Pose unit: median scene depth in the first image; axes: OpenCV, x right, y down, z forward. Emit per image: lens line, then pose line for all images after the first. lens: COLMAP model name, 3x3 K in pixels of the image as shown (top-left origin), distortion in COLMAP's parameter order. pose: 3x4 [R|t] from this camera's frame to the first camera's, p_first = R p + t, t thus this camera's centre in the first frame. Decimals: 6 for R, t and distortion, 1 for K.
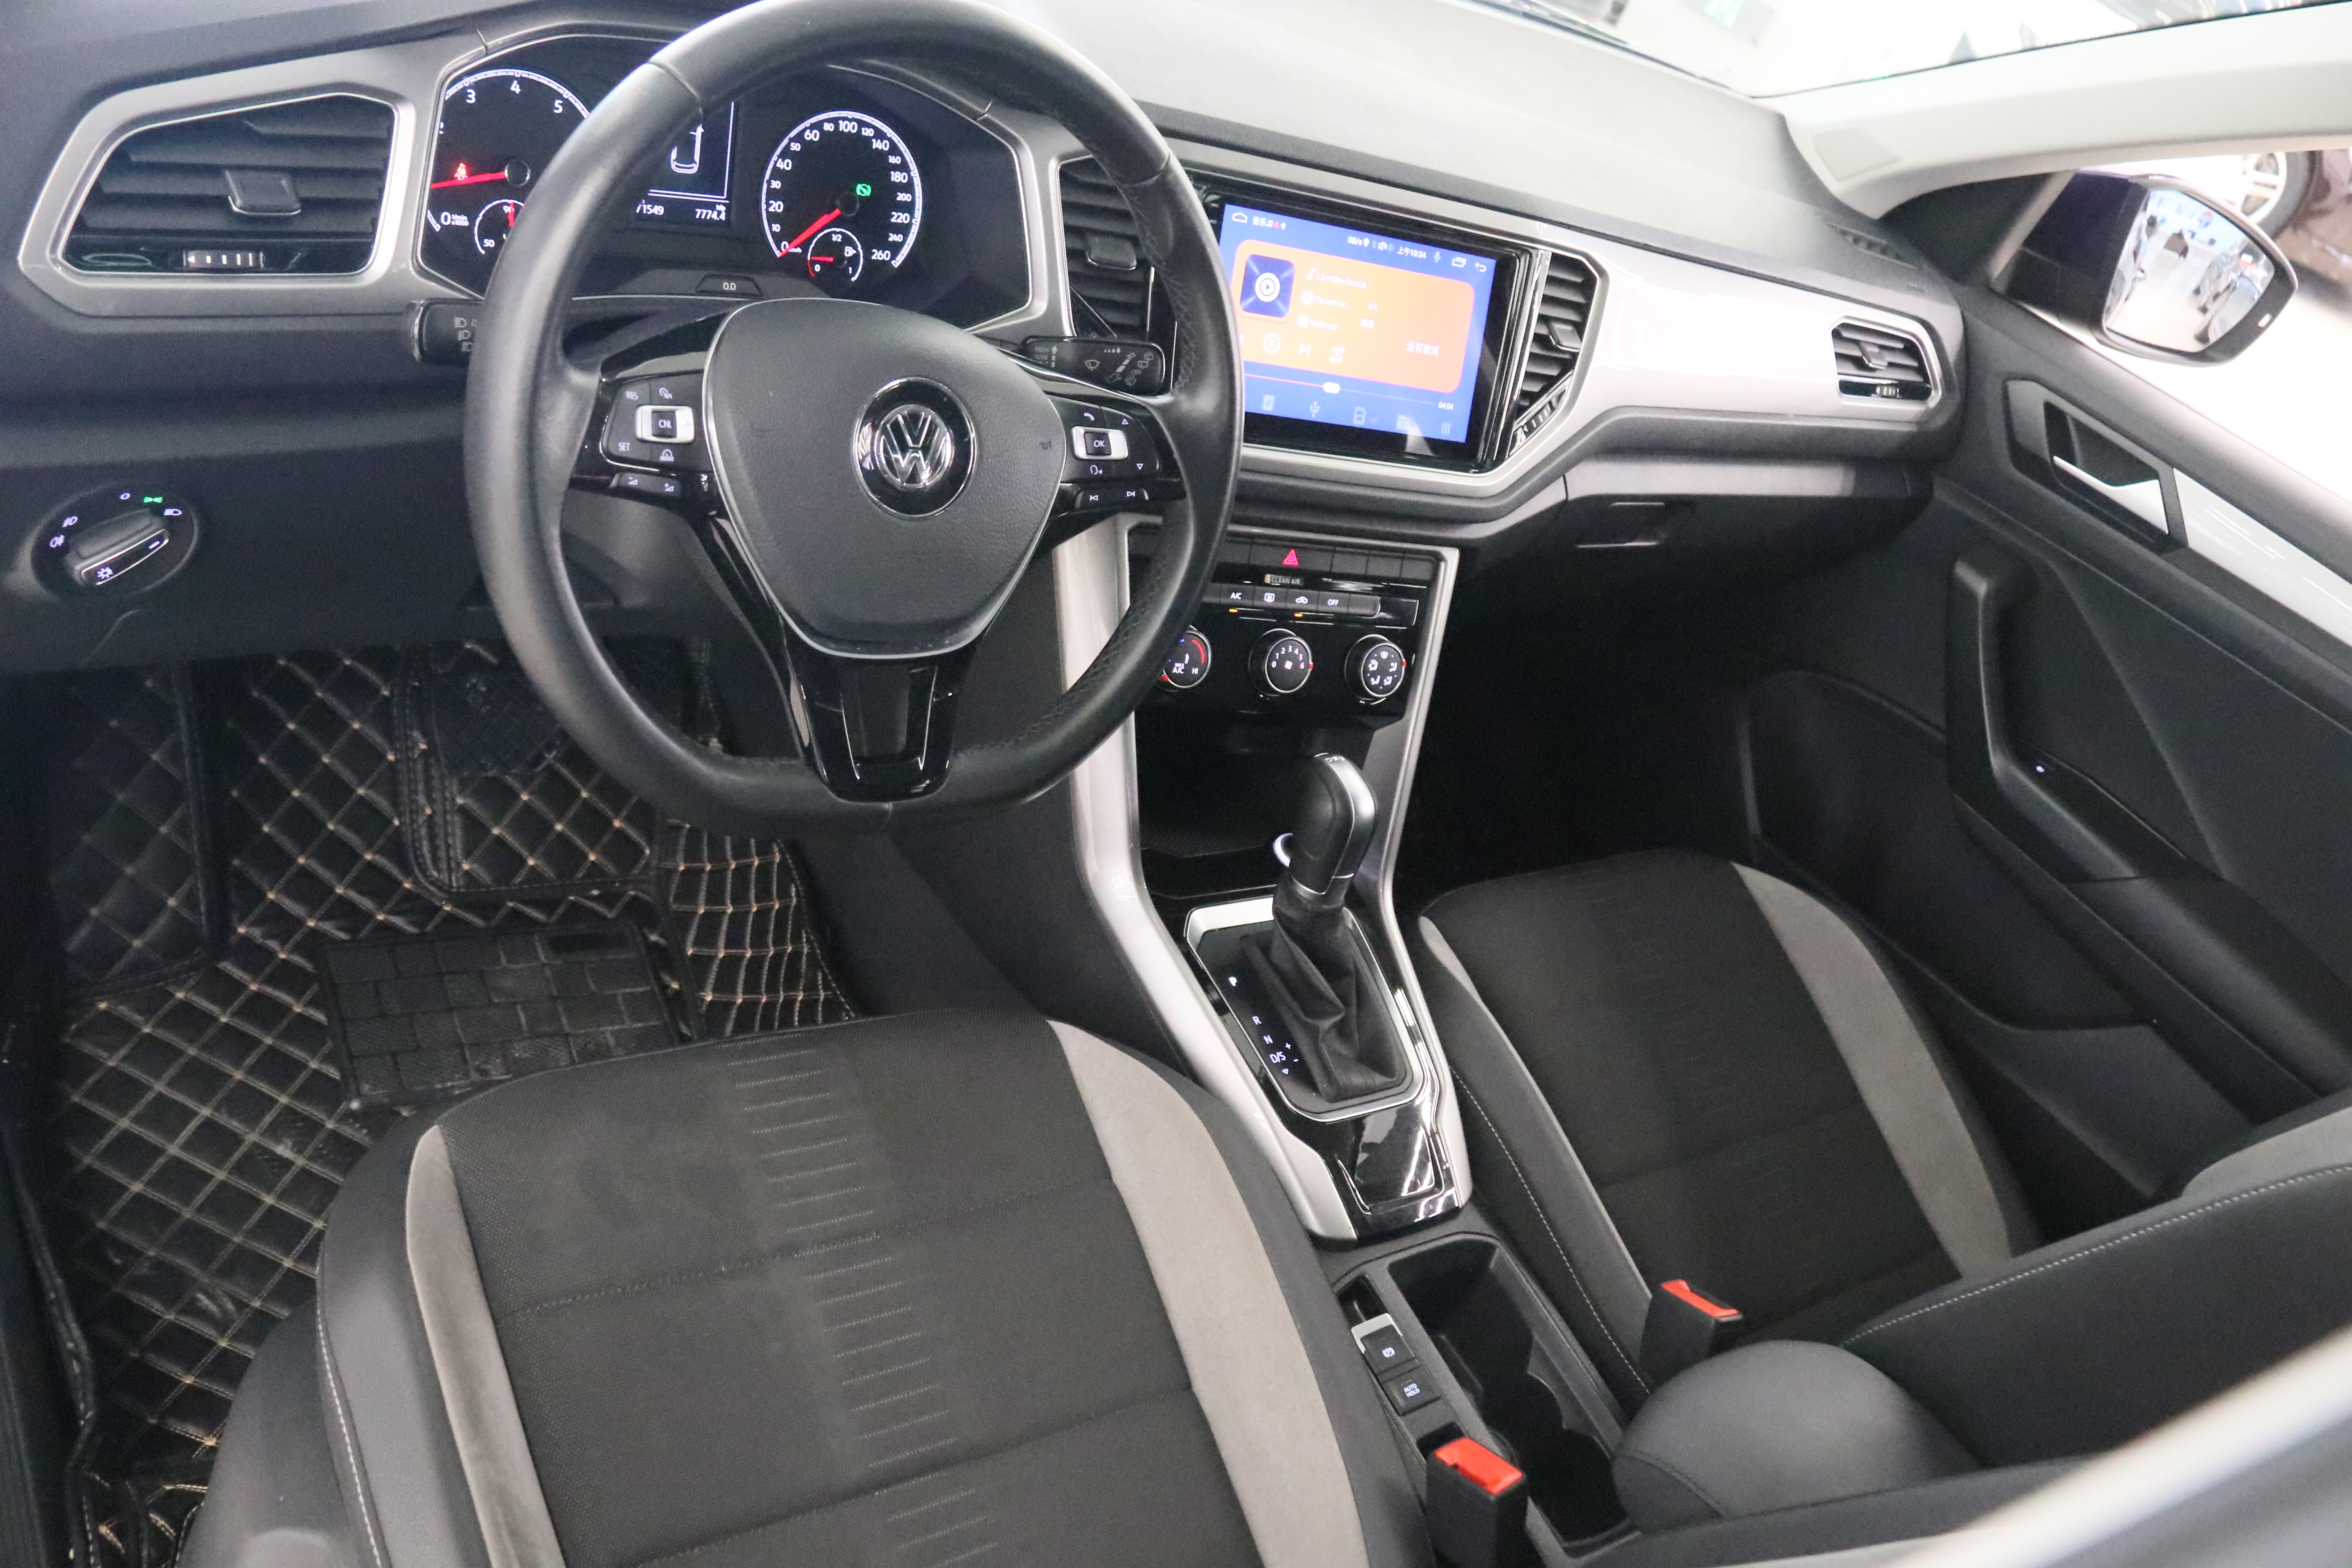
lens RADIAL K [[1951.3, 0, 1181.2], [0, 1951.3, 735.5], [0, 0, 1]] dist [-0.147822, 0.119158]
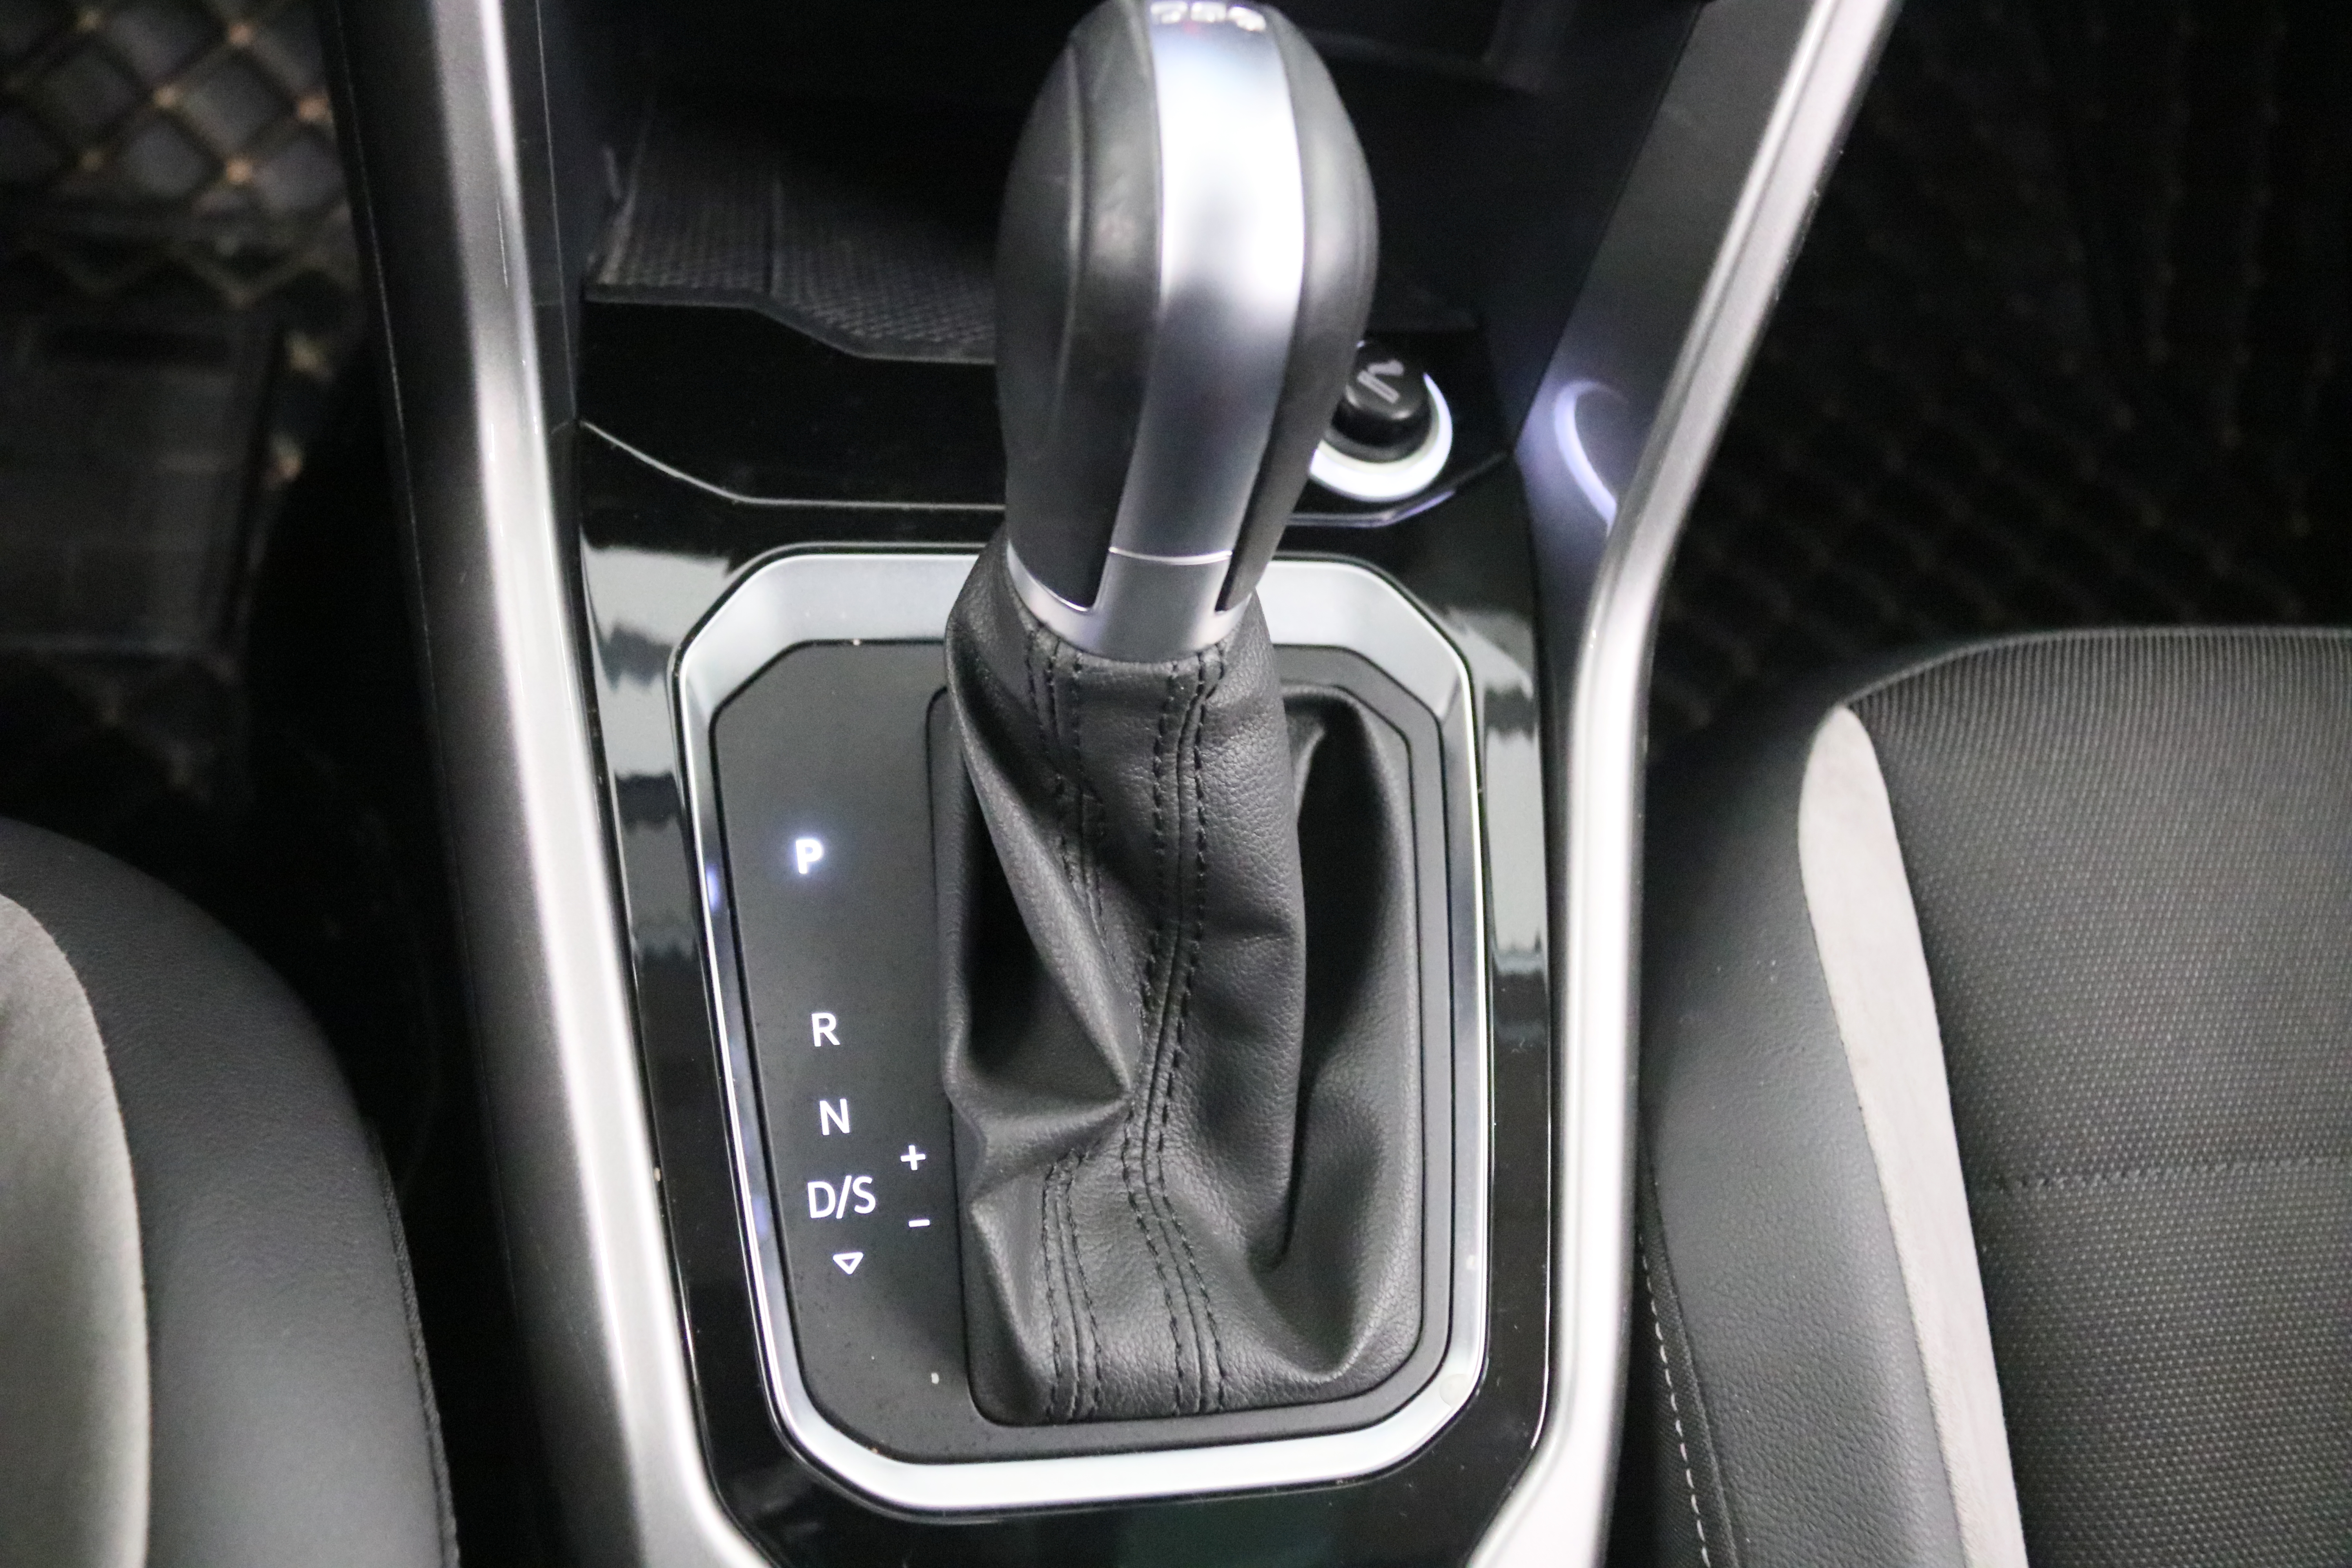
lens RADIAL K [[2150.1, 0, 1169.5], [0, 2150.1, 685.3], [0, 0, 1]] dist [-0.060044, 0.006192]
pose [[0.898946, 0.238787, -0.367255, 0.189628], [-0.137459, 0.949788, 0.281082, 0.016385], [0.415934, -0.202195, 0.886632, 0.836123]]
